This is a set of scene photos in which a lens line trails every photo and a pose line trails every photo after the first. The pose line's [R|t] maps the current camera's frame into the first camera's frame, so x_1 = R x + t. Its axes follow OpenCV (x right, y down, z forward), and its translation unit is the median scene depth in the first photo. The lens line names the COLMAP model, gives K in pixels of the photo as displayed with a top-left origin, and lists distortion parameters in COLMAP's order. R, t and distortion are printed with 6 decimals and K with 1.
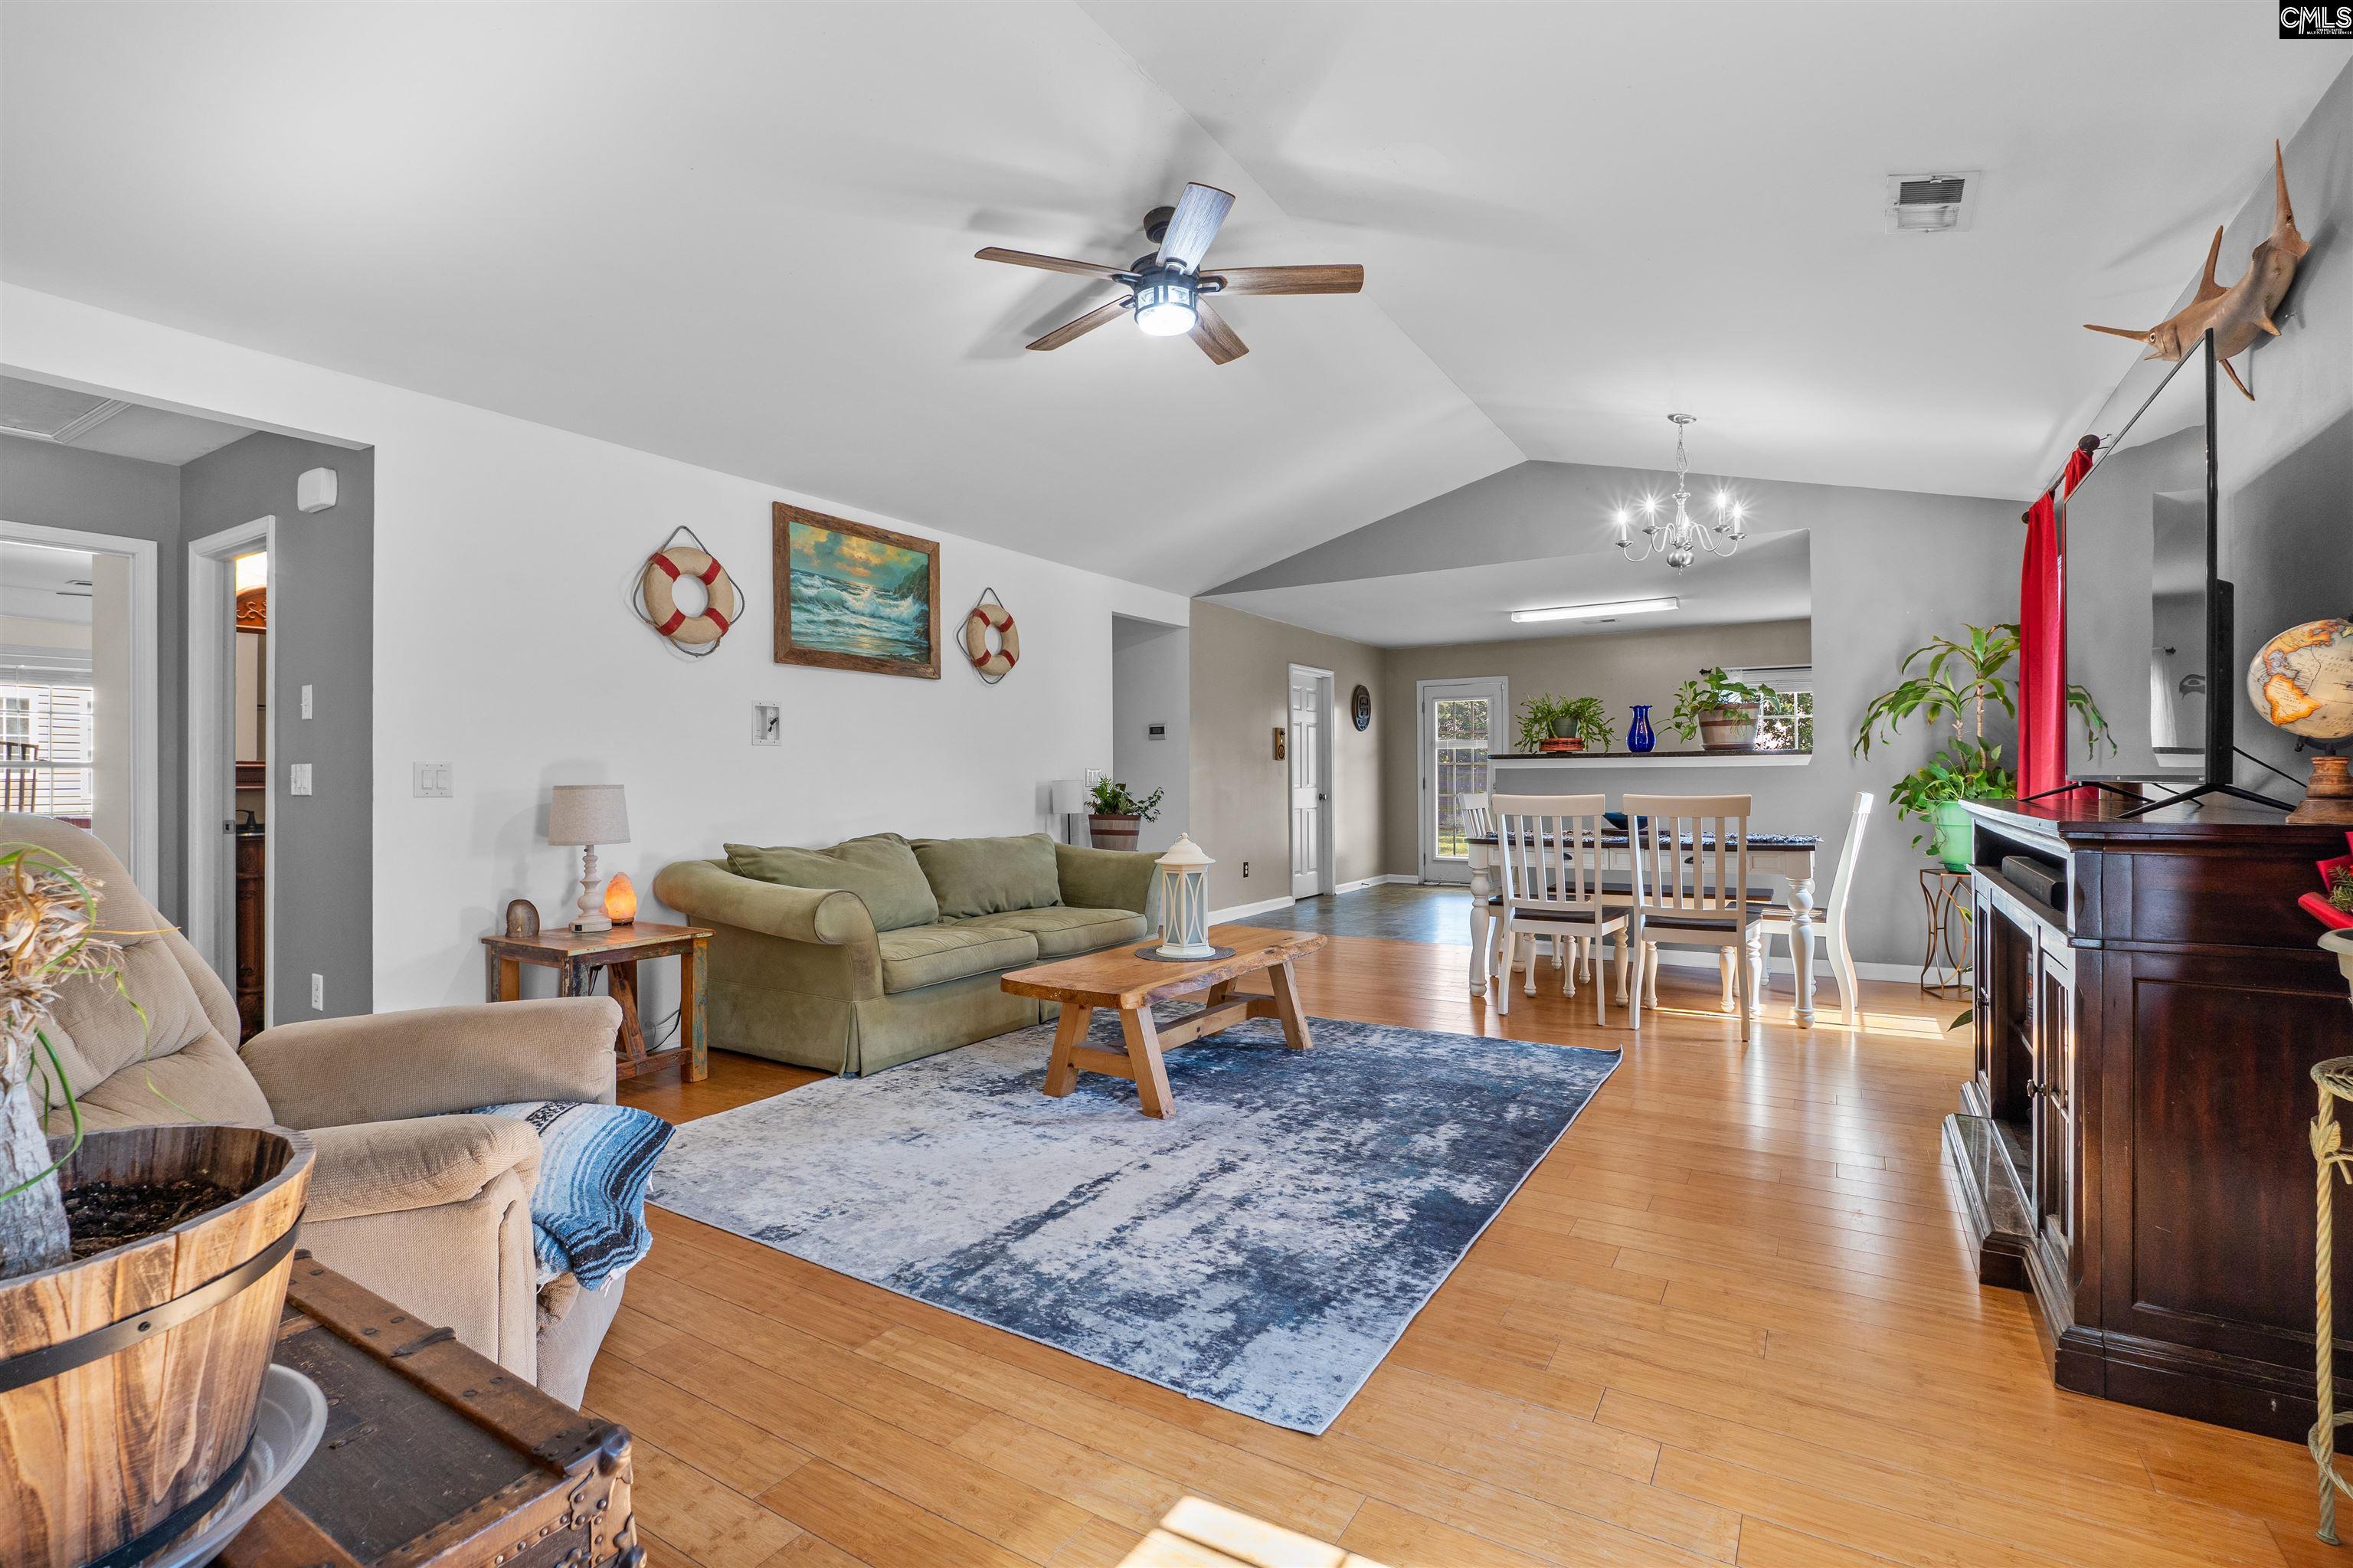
lens RADIAL K [[1075.0, 0, 1173.0], [0, 1075.0, 777.3], [0, 0, 1]] dist [-0.008708, -0.000157]
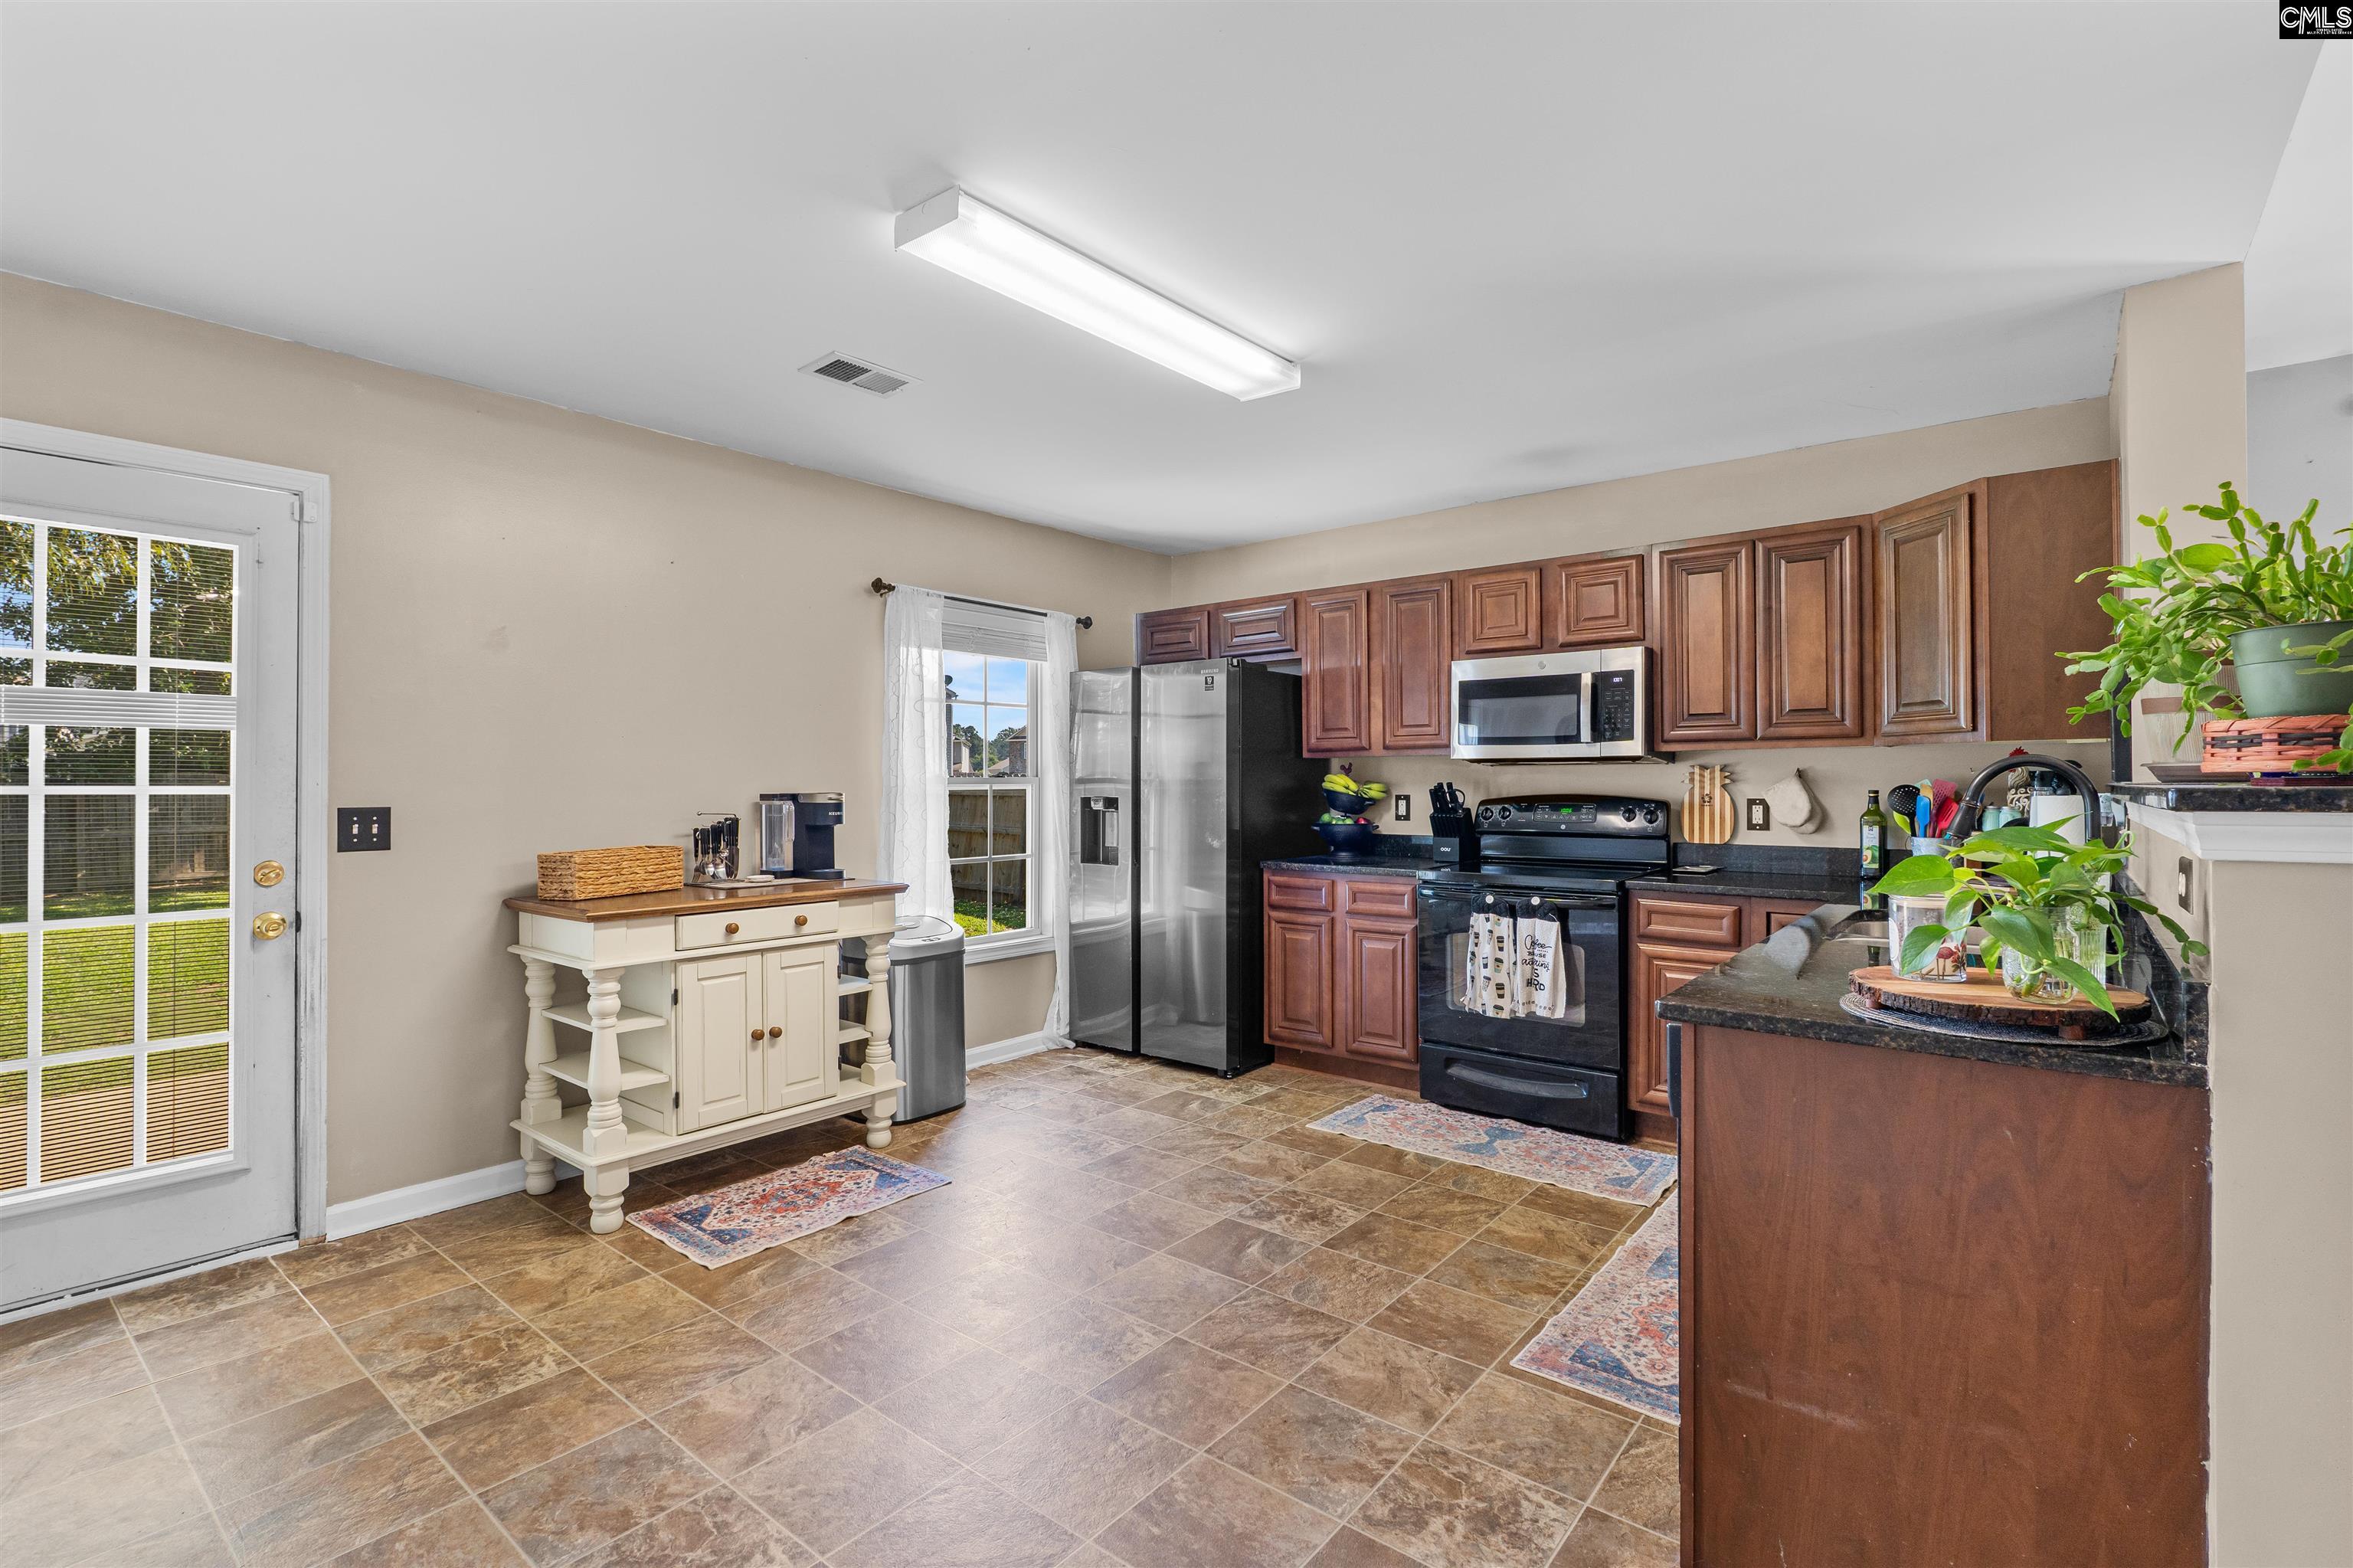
lens RADIAL K [[1075.0, 0, 1179.6], [0, 1075.0, 781.5], [0, 0, 1]] dist [-0.008708, -0.000157]
pose [[0.123439, 0.013968, 0.992254, 0.173960], [0.001942, 0.999896, -0.014317, -0.028997], [-0.992350, 0.003694, 0.123399, 1.930450]]
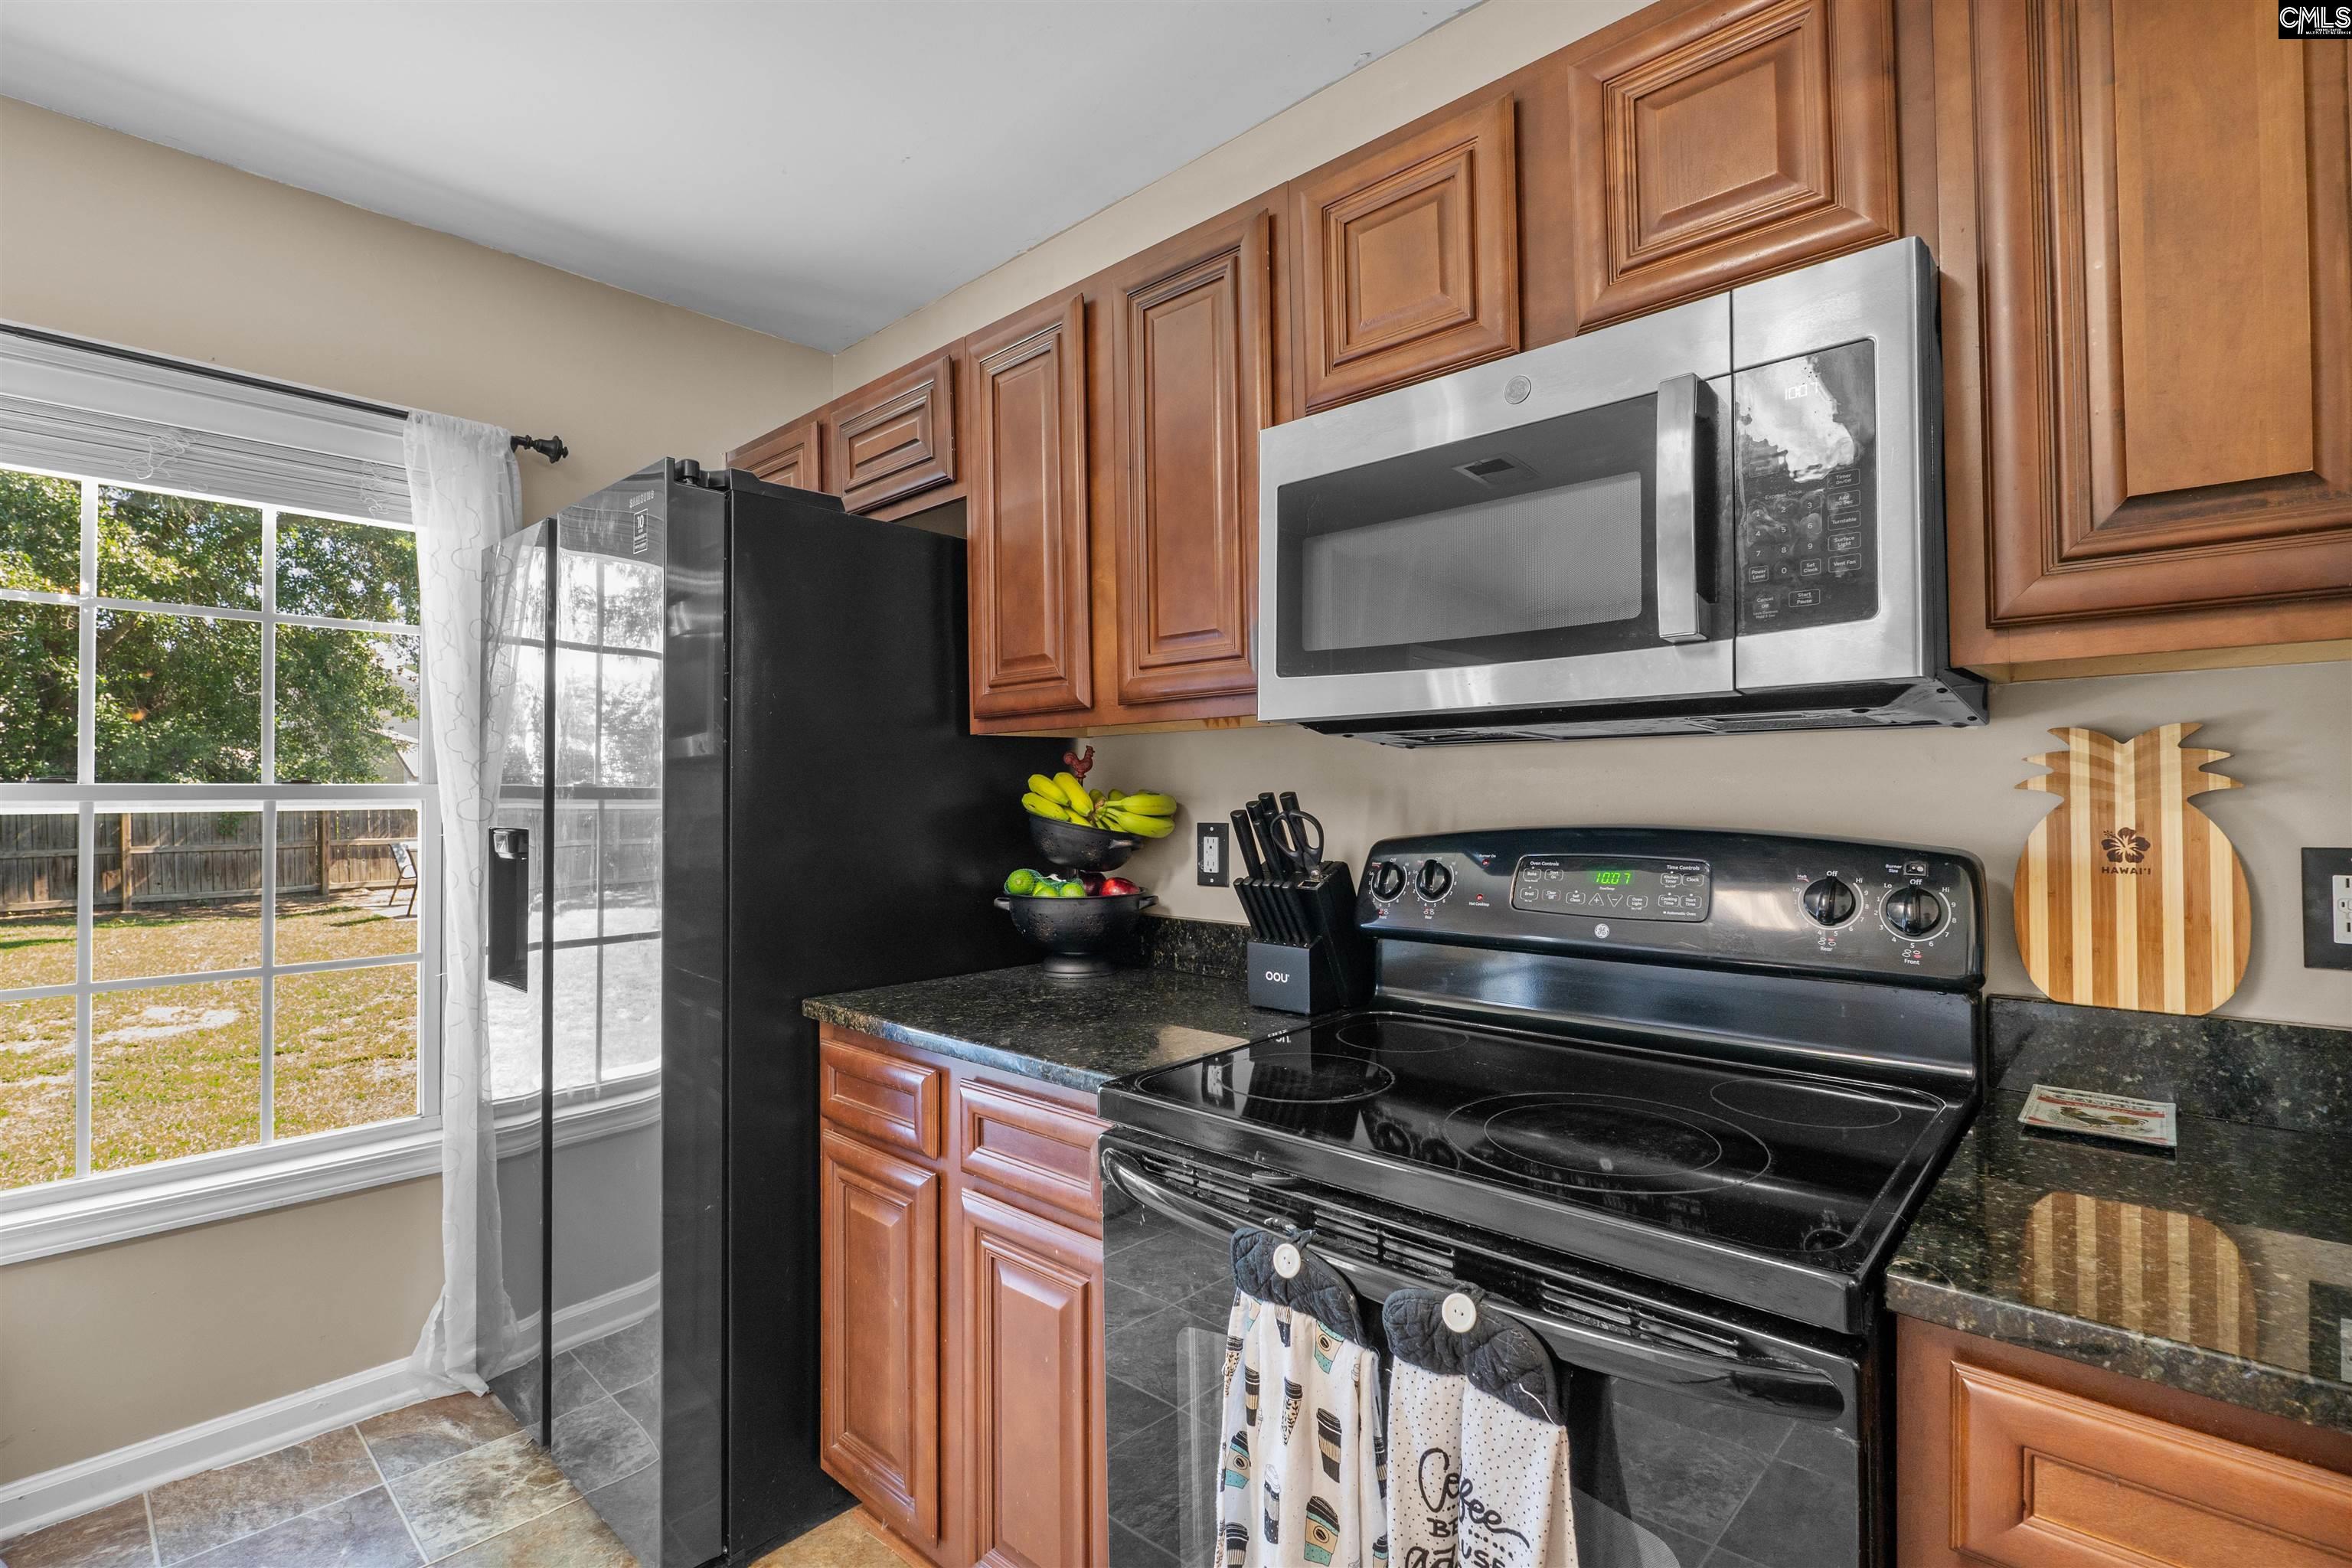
lens RADIAL K [[1074.6, 0, 1170.6], [0, 1074.6, 793.8], [0, 0, 1]] dist [-0.008708, -0.000157]
pose [[0.185313, 0.011777, 0.982609, 0.895819], [0.006959, 0.999887, -0.013297, -0.037767], [-0.982655, 0.009302, 0.185210, 1.760681]]
